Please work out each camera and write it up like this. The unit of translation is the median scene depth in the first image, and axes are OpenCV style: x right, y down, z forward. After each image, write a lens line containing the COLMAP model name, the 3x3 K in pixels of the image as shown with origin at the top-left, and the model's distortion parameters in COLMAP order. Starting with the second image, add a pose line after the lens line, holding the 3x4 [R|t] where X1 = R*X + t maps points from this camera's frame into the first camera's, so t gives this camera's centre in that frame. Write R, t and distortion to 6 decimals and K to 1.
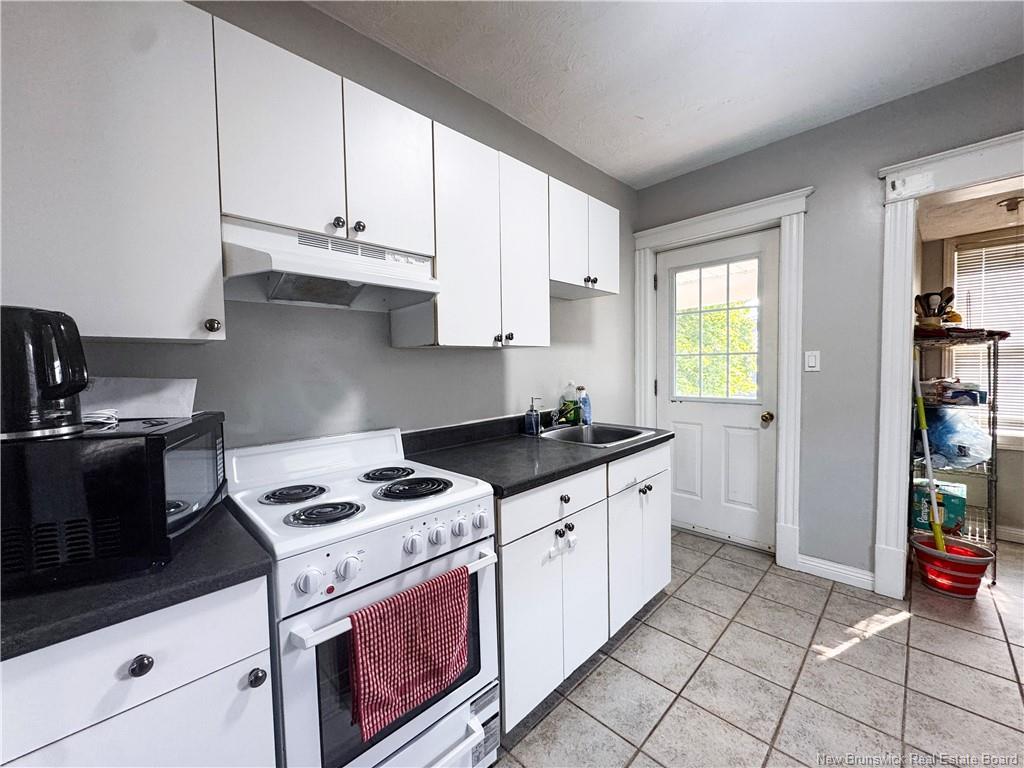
lens RADIAL K [[410.1, 0, 513.3], [0, 410.1, 383.9], [0, 0, 1]] dist [-0.002701, -0.000074]
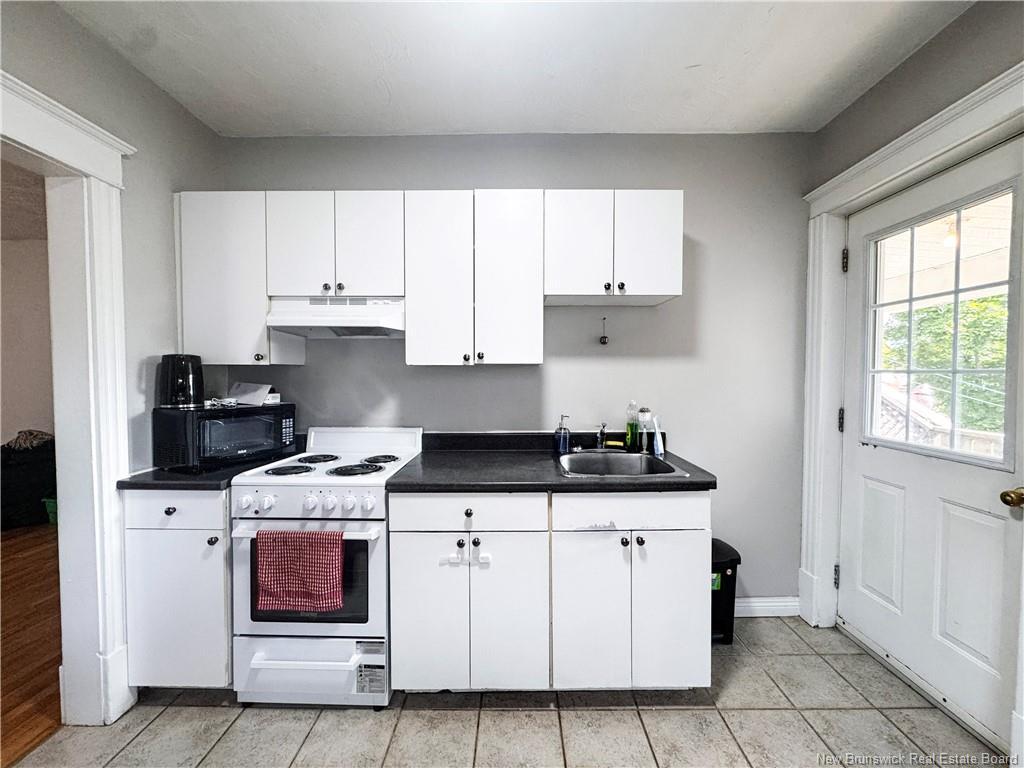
lens RADIAL K [[410.1, 0, 513.3], [0, 410.1, 383.9], [0, 0, 1]] dist [-0.002701, -0.000074]
pose [[0.701854, 0.038707, -0.711269, 0.682664], [-0.048435, 0.998805, 0.006561, -0.042883], [0.710672, 0.029846, 0.702890, 0.247294]]
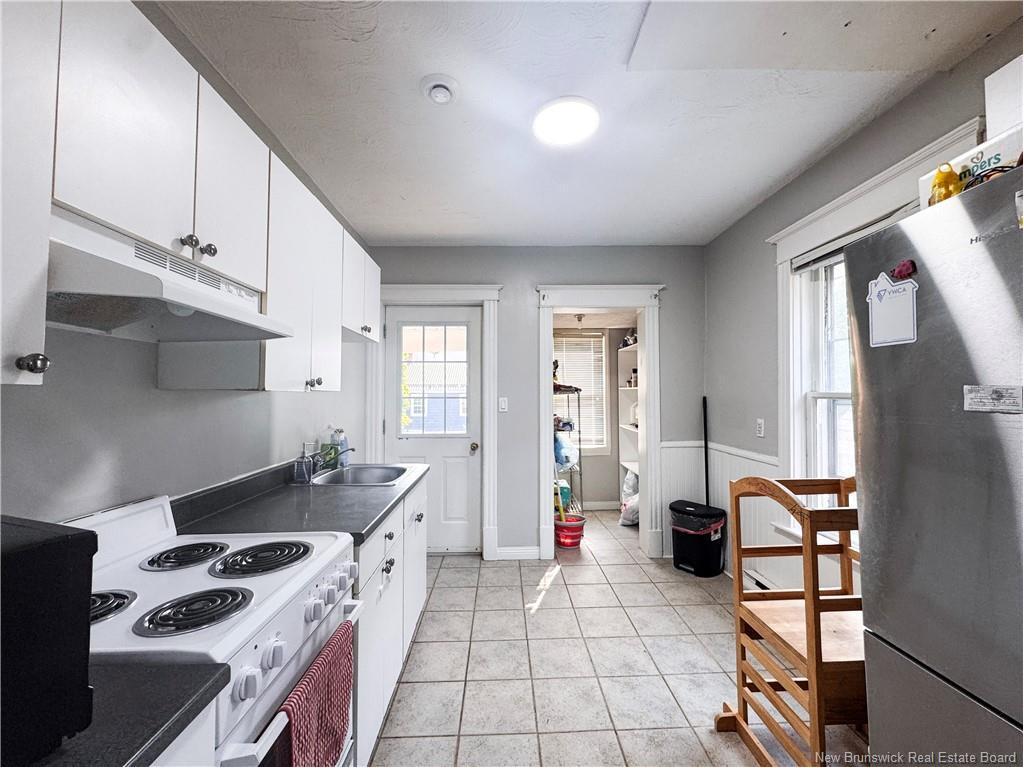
lens RADIAL K [[410.1, 0, 513.3], [0, 410.1, 383.9], [0, 0, 1]] dist [-0.002701, -0.000074]
pose [[0.685474, 0.040160, 0.726988, -0.327964], [0.022951, 0.996790, -0.076705, -0.020453], [-0.727735, 0.069264, 0.682352, 0.001280]]
